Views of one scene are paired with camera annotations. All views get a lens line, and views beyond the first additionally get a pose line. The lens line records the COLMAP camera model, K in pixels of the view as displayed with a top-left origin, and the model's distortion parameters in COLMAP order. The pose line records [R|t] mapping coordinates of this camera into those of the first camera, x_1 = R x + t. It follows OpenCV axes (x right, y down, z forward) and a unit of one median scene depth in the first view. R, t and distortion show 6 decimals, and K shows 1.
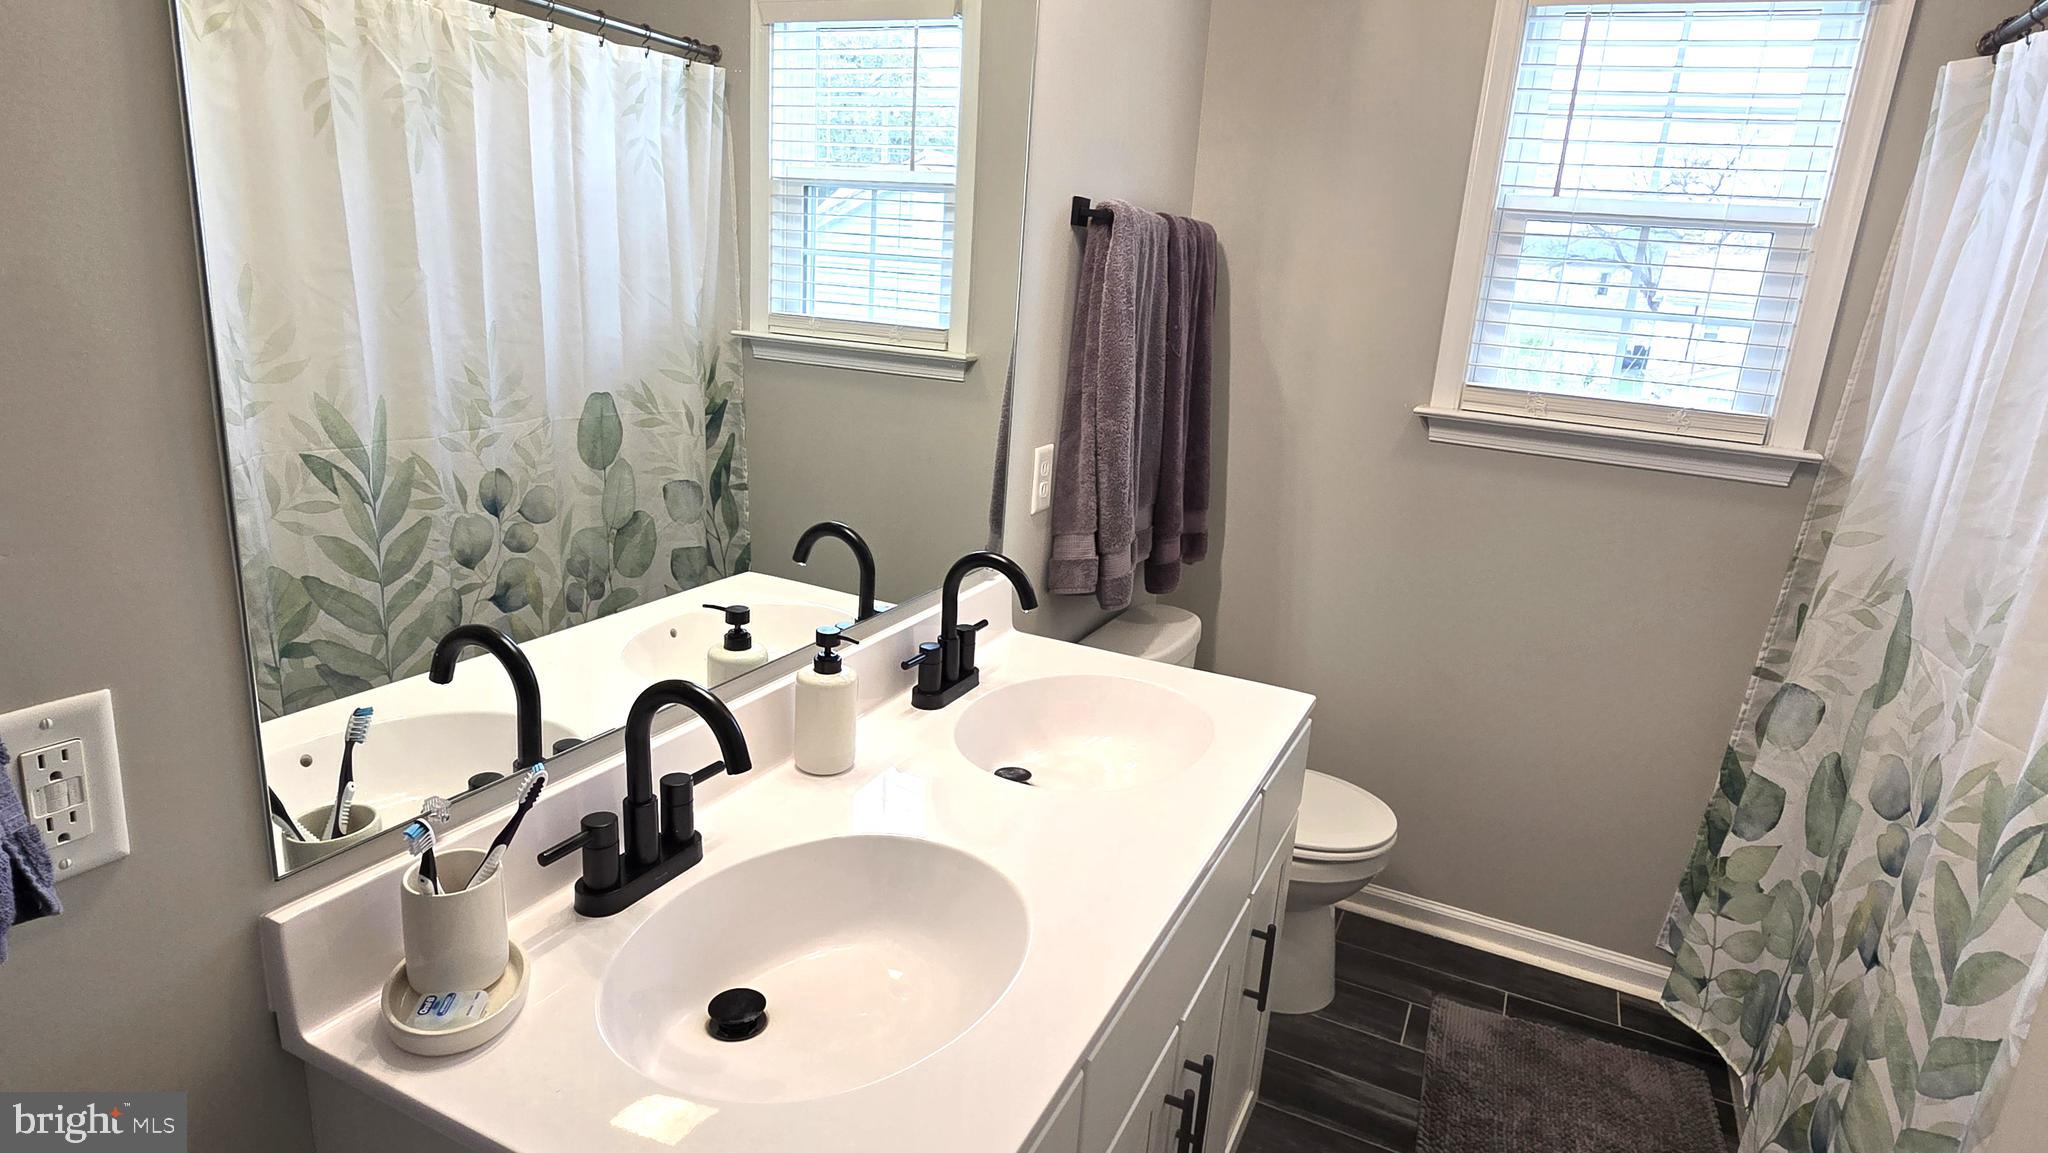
lens RADIAL K [[1117.7, 0, 1031.4], [0, 1117.7, 578.0], [0, 0, 1]] dist [-0.003640, 0.000589]
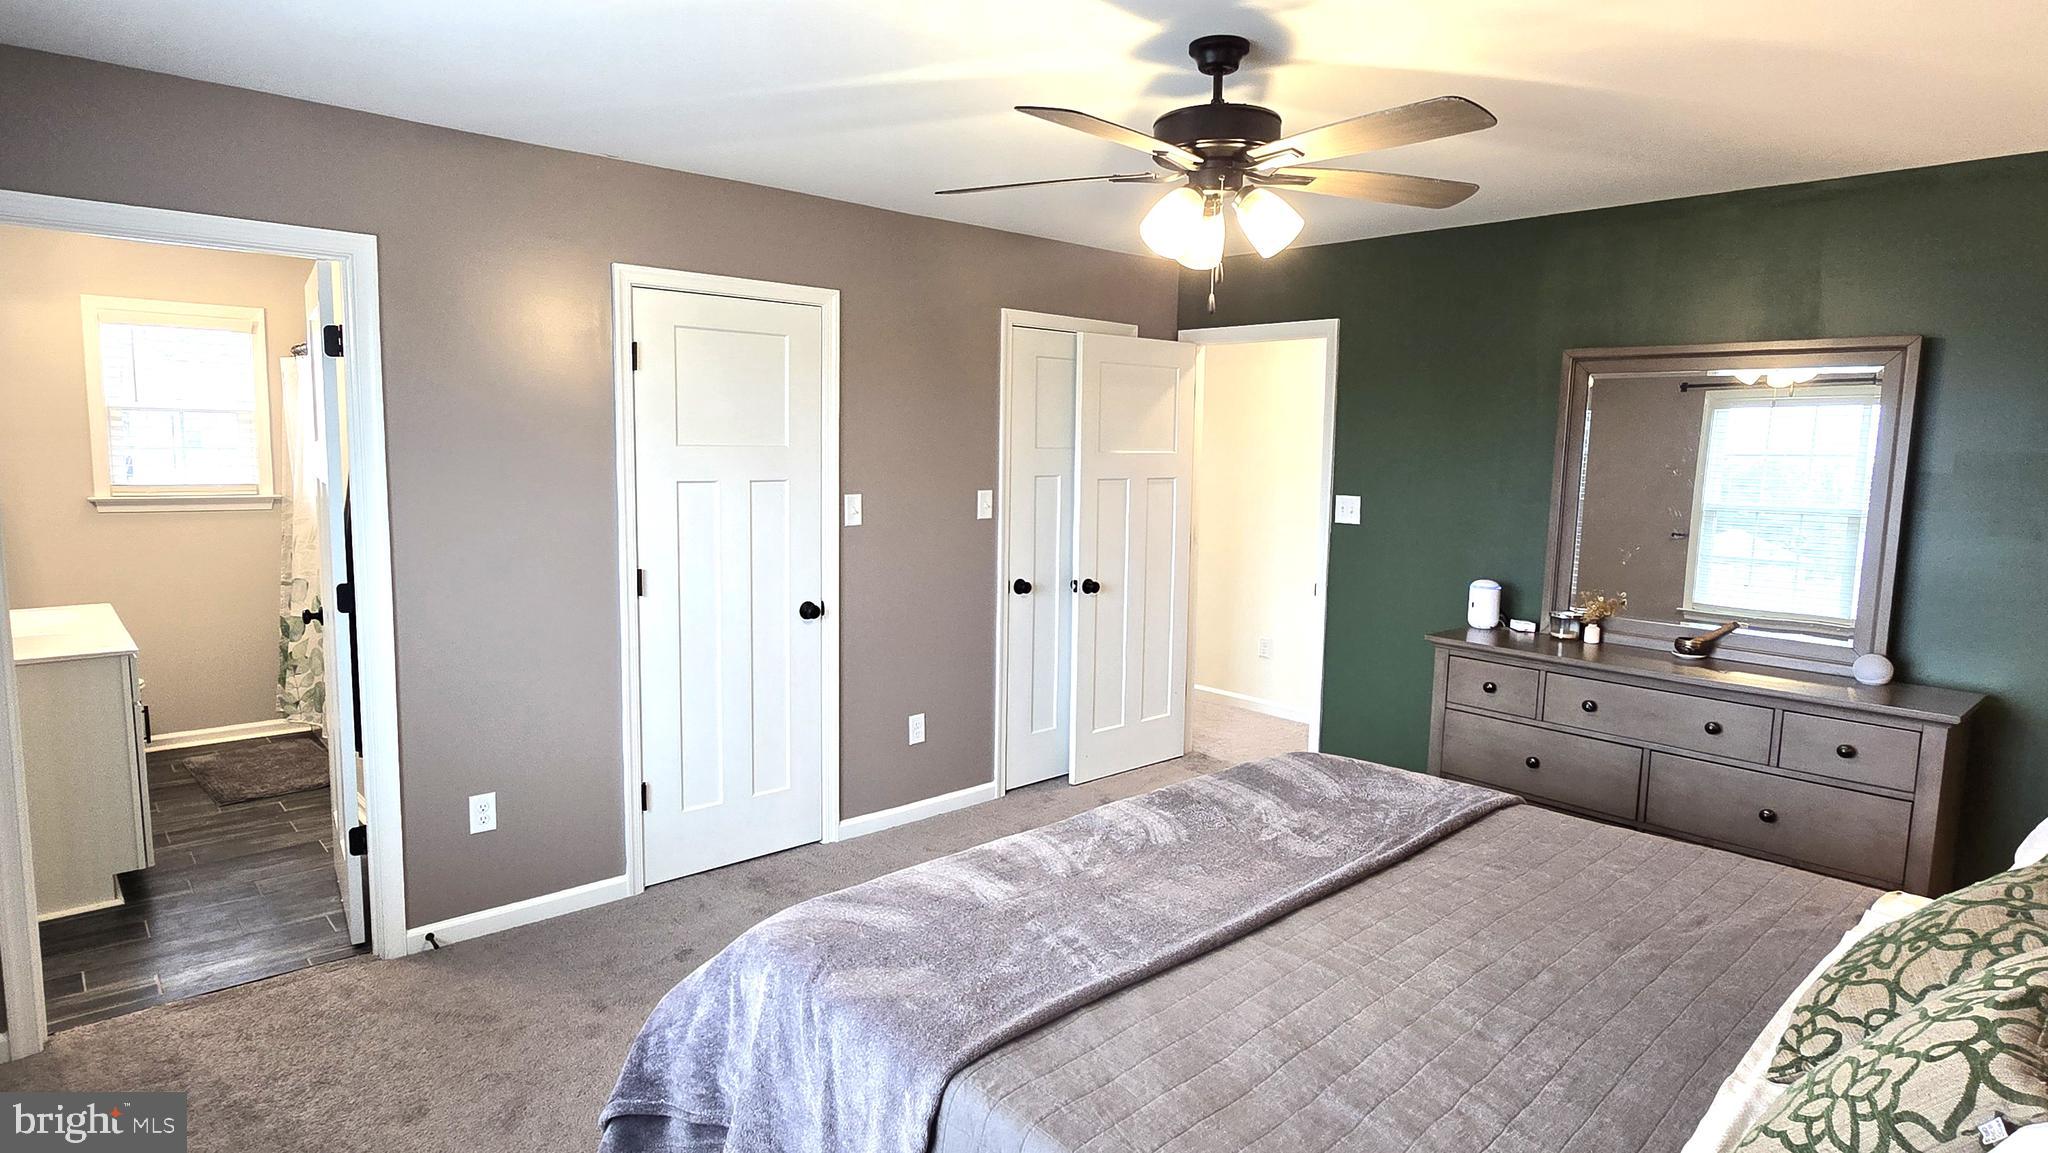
lens RADIAL K [[1117.7, 0, 1030.6], [0, 1117.7, 575.2], [0, 0, 1]] dist [-0.003640, 0.000589]
pose [[0.375289, -0.162983, 0.912466, -1.050786], [0.251400, 0.965417, 0.069043, 0.329014], [-0.892164, 0.203483, 0.403285, -1.585585]]
